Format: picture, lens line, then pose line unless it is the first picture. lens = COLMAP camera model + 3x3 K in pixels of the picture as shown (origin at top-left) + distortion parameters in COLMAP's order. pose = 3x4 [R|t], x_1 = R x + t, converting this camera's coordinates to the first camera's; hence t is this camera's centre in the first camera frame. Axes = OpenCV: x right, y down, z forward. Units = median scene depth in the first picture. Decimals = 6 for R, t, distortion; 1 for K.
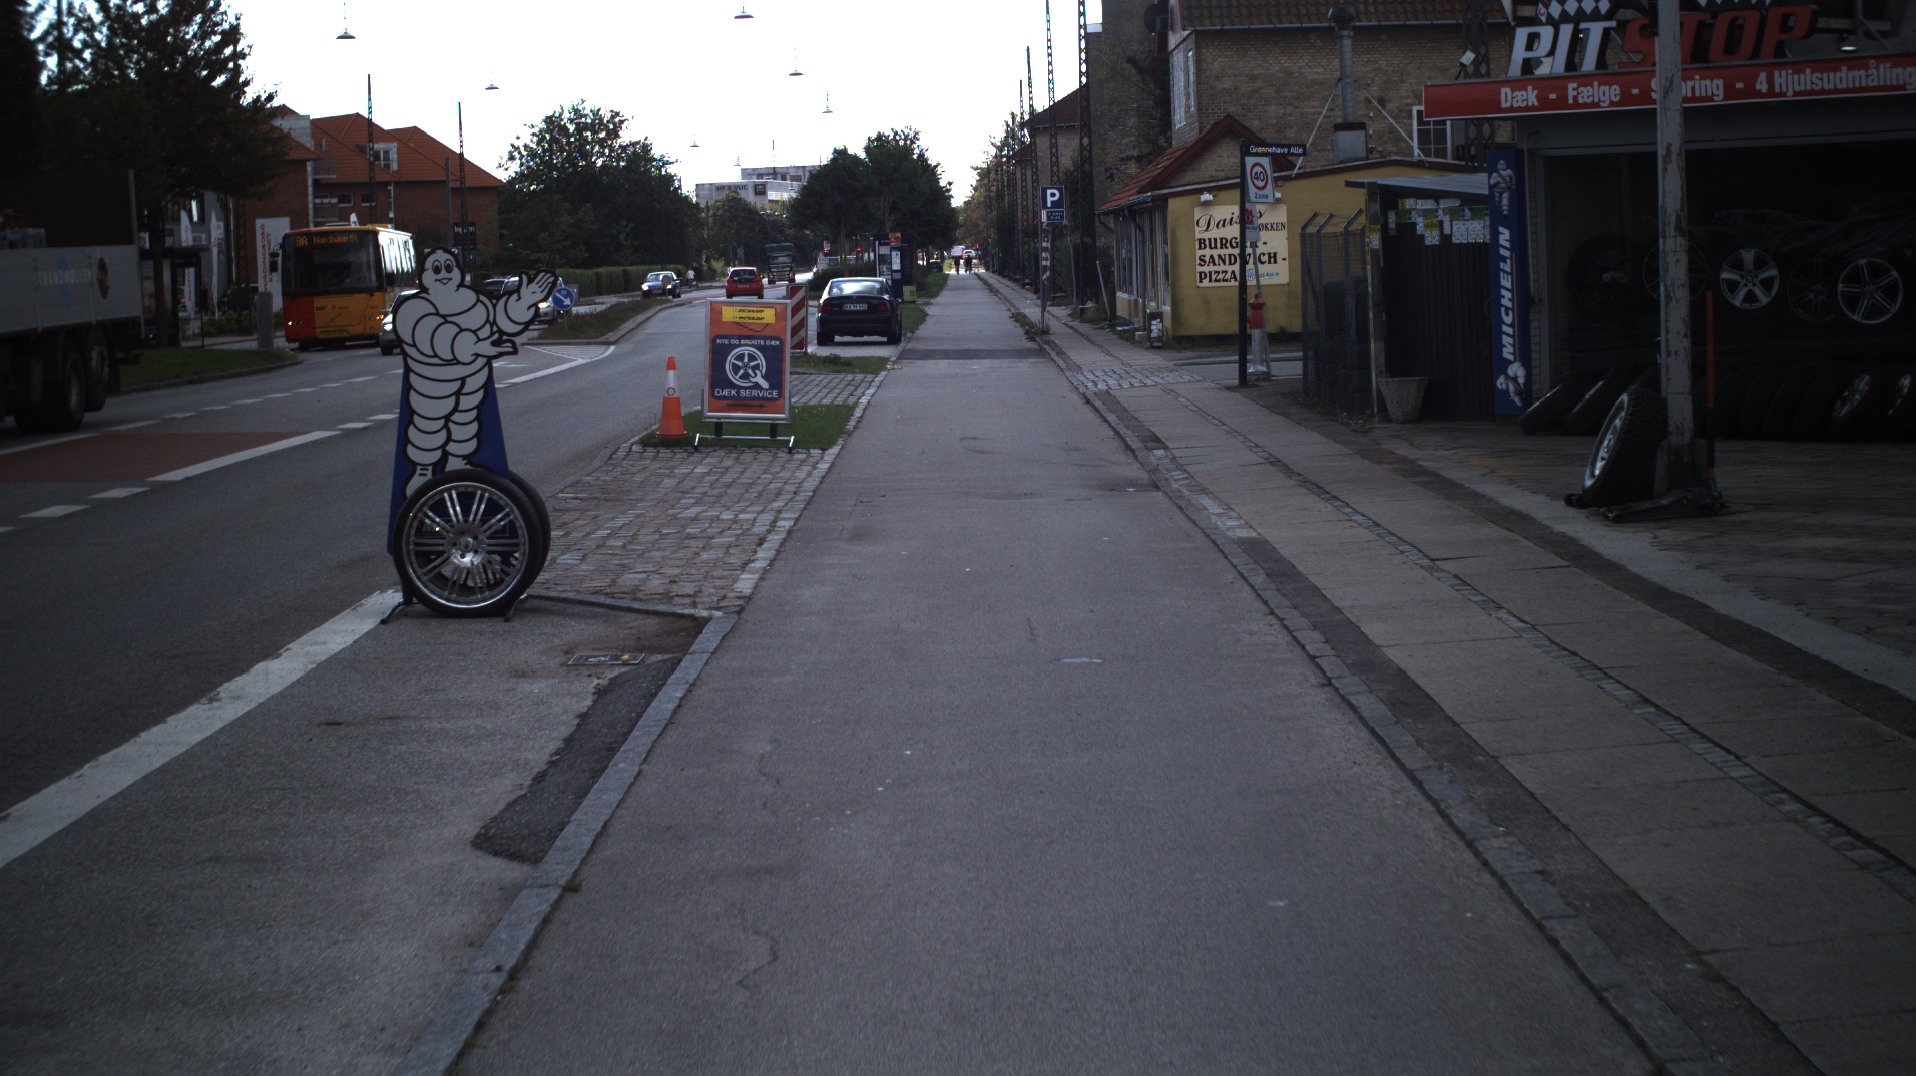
lens RADIAL K [[3185.9, 0, 931.2], [0, 3185.9, 479.8], [0, 0, 1]] dist [-0.226234, 0.037047]
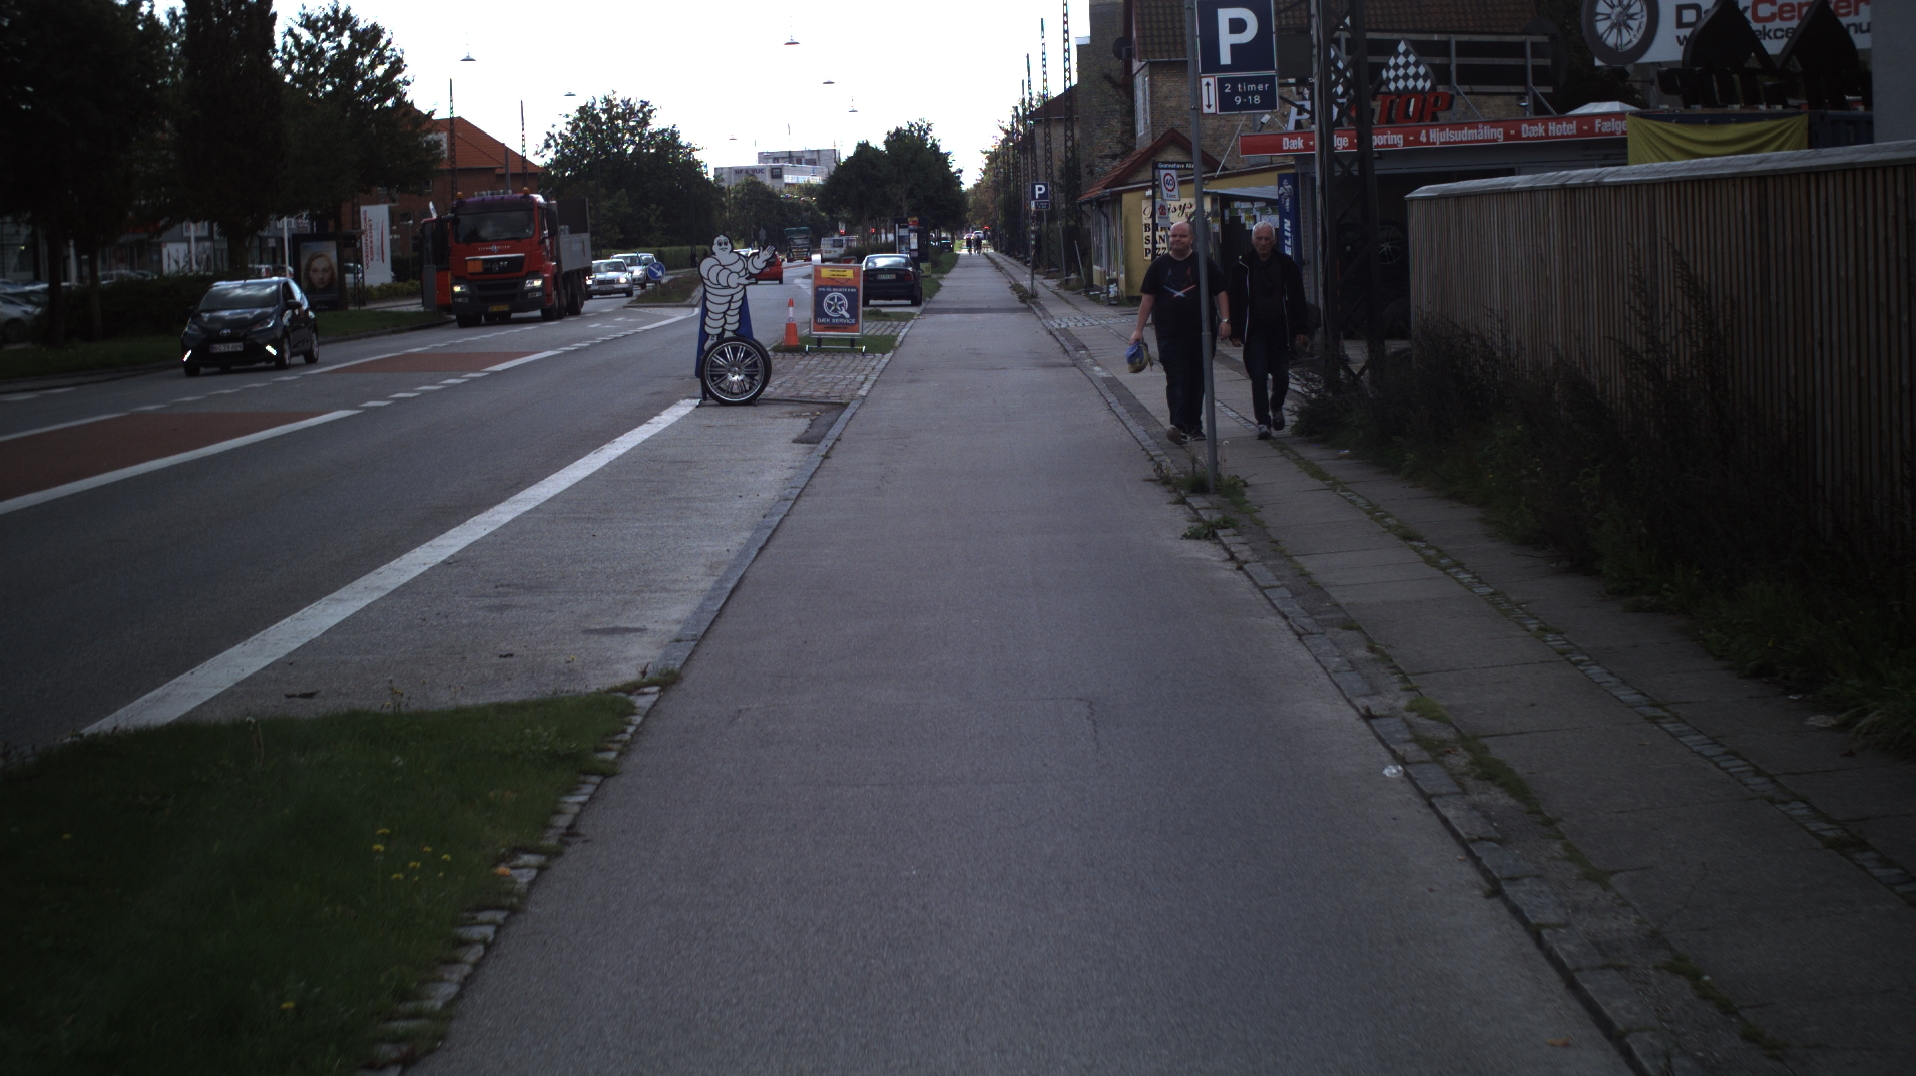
lens RADIAL K [[3185.9, 0, 931.2], [0, 3185.9, 479.8], [0, 0, 1]] dist [-0.226234, 0.037047]
pose [[0.999991, -0.002460, -0.003482, -0.000818], [0.002481, 0.999979, 0.006012, 0.011629], [0.003467, -0.006020, 0.999976, -0.166241]]
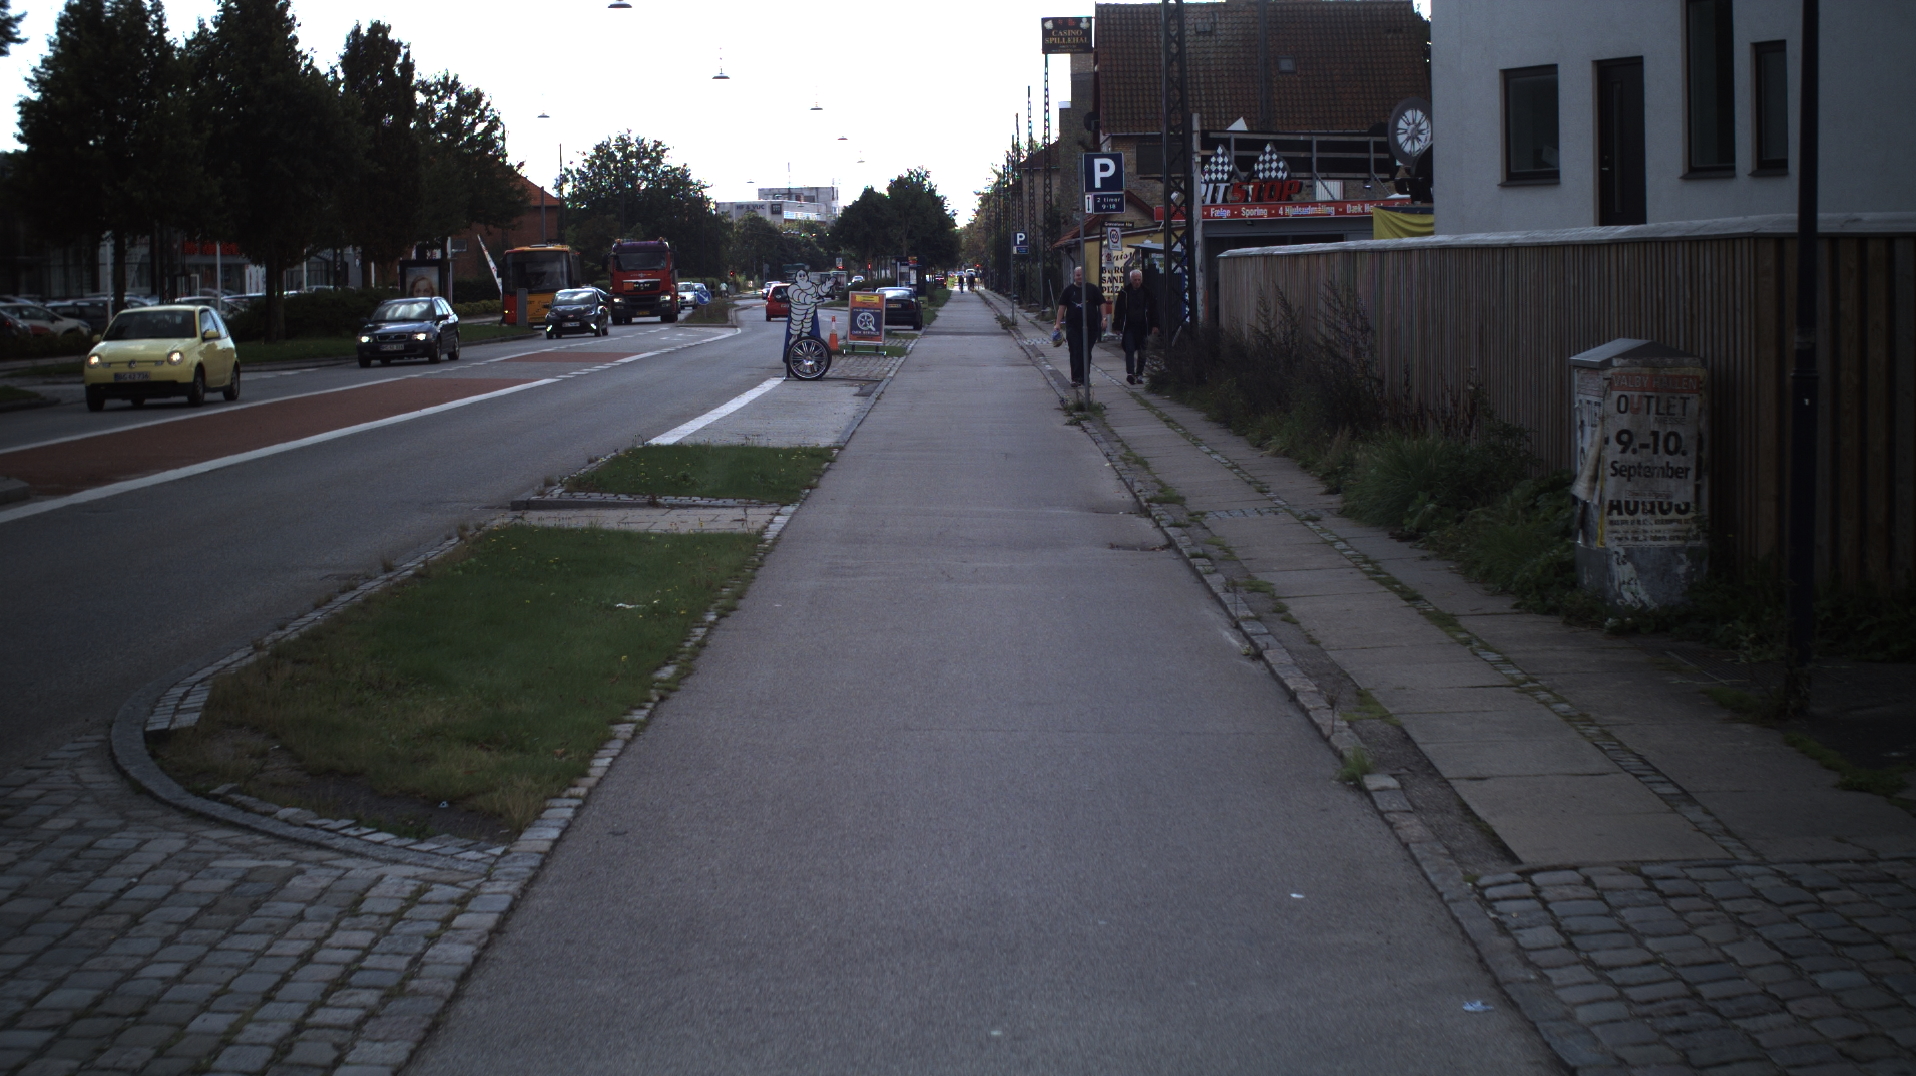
lens RADIAL K [[3185.9, 0, 931.2], [0, 3185.9, 479.8], [0, 0, 1]] dist [-0.226234, 0.037047]
pose [[0.999840, 0.017860, 0.000304, -0.002410], [-0.017858, 0.999824, -0.005663, 0.023316], [-0.000405, 0.005657, 0.999984, -0.332561]]
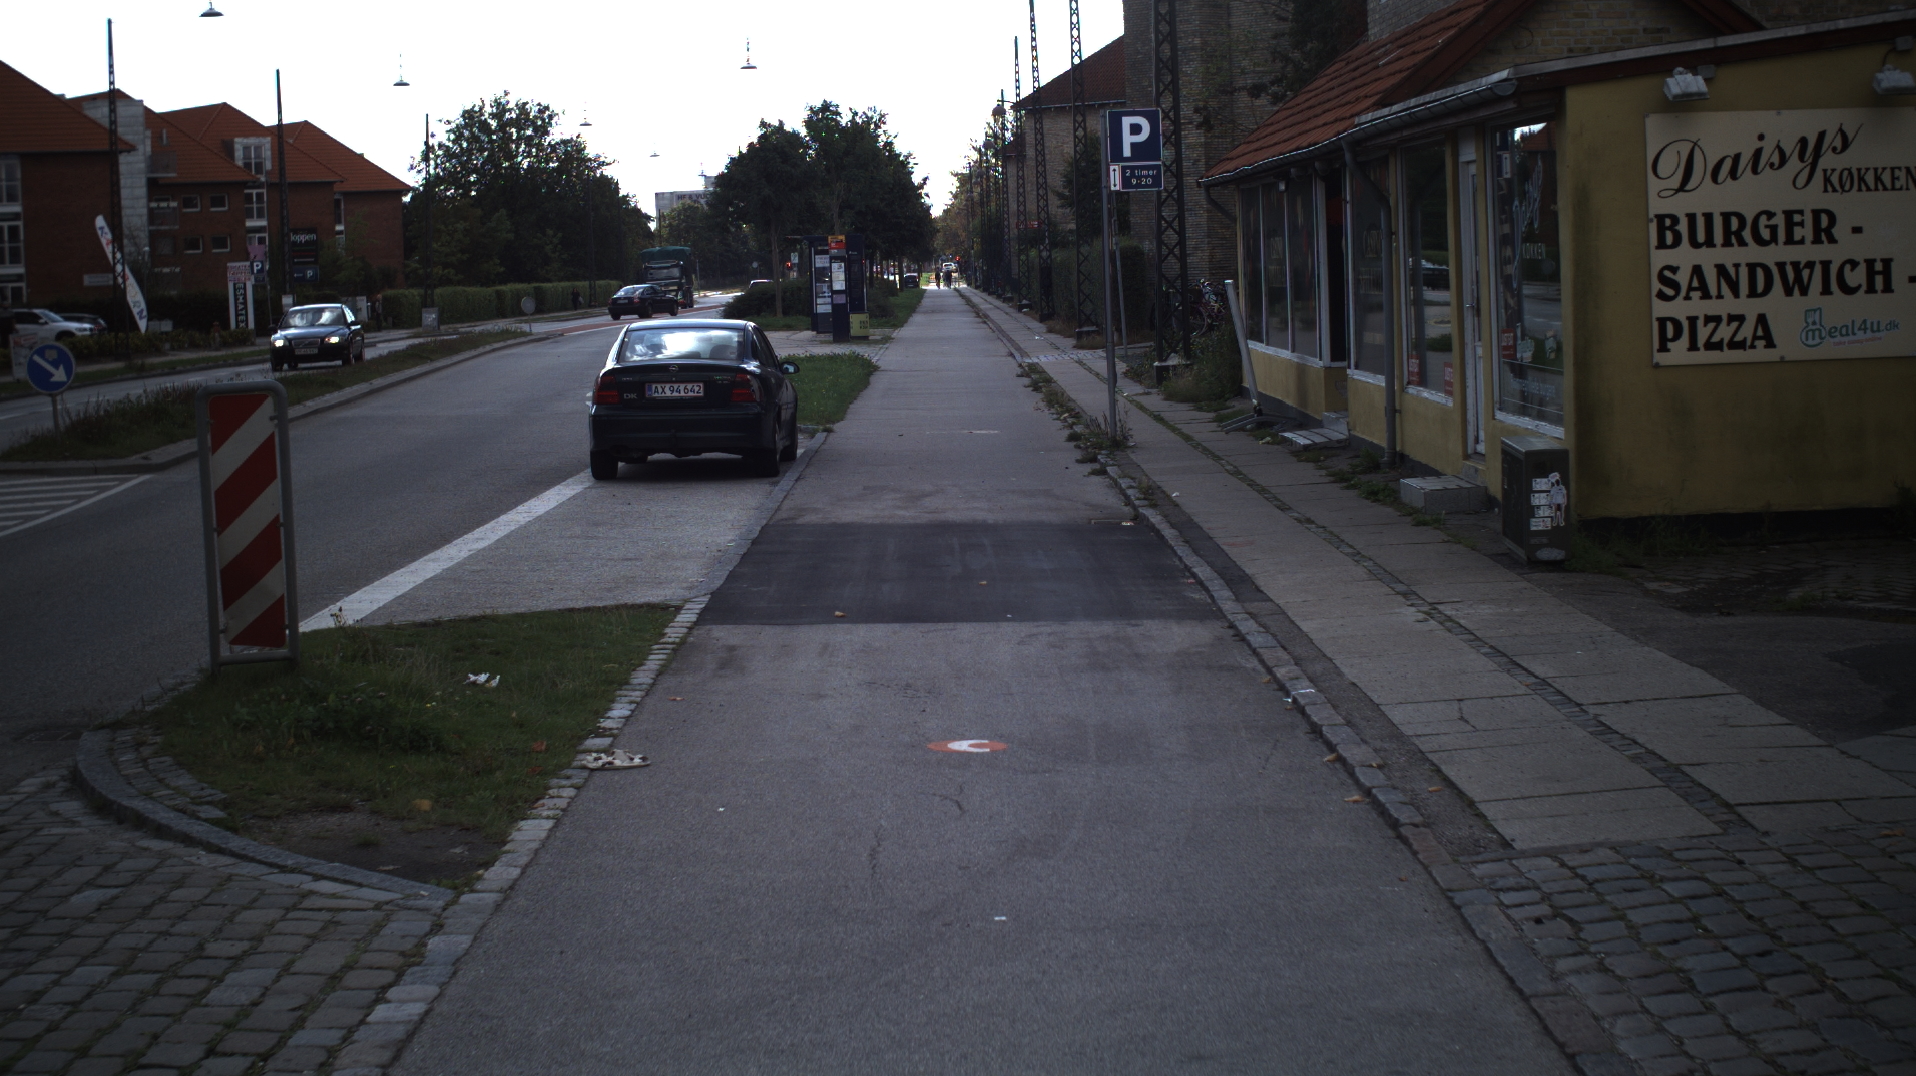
lens RADIAL K [[3185.9, 0, 931.2], [0, 3185.9, 479.8], [0, 0, 1]] dist [-0.226234, 0.037047]
pose [[0.999977, -0.003095, 0.006039, 0.004289], [0.003120, 0.999987, -0.004131, -0.023430], [-0.006026, 0.004149, 0.999973, 0.332855]]
